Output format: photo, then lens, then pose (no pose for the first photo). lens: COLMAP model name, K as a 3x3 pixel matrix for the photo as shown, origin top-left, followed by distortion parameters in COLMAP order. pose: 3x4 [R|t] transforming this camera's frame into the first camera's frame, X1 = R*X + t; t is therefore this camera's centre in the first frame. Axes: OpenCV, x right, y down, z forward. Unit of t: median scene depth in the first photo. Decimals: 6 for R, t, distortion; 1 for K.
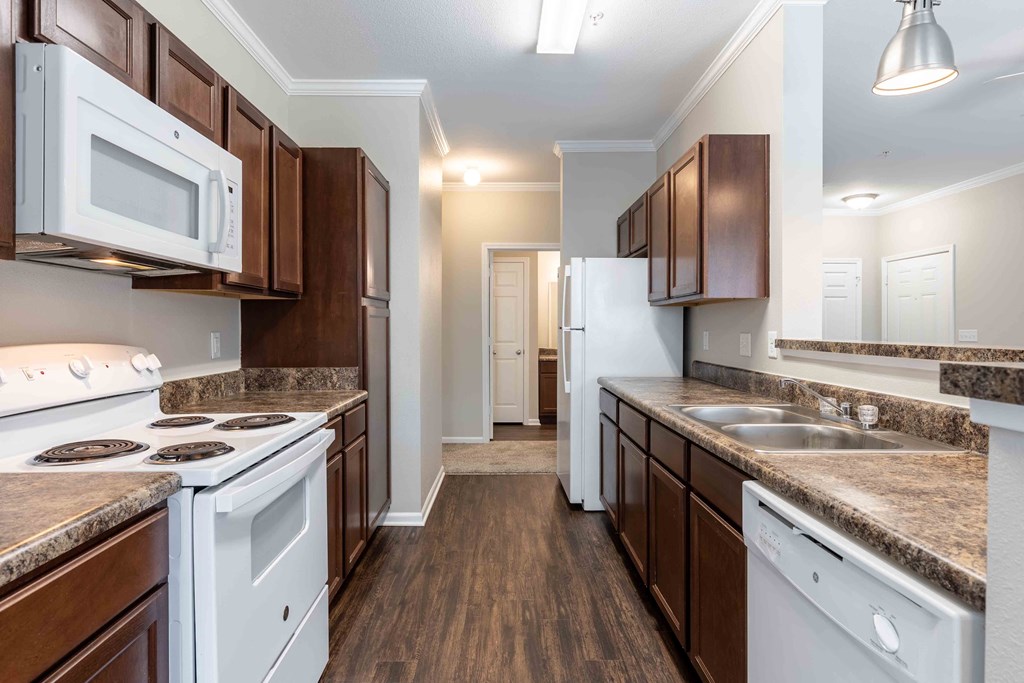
lens RADIAL K [[539.9, 0, 512.0], [0, 539.9, 341.5], [0, 0, 1]] dist [0.001693, -0.000322]
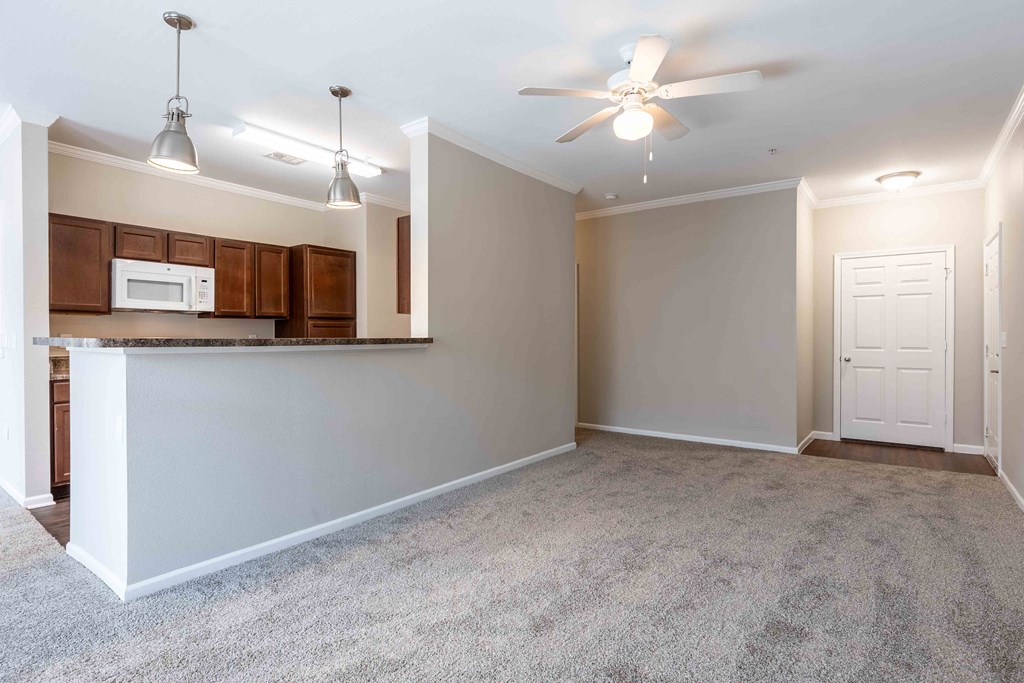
lens RADIAL K [[539.9, 0, 512.0], [0, 539.9, 341.5], [0, 0, 1]] dist [0.001693, -0.000322]
pose [[0.799371, 0.007687, -0.600788, 1.986105], [-0.010303, 0.999947, -0.000914, 0.009241], [0.600749, 0.006920, 0.799408, -0.205945]]
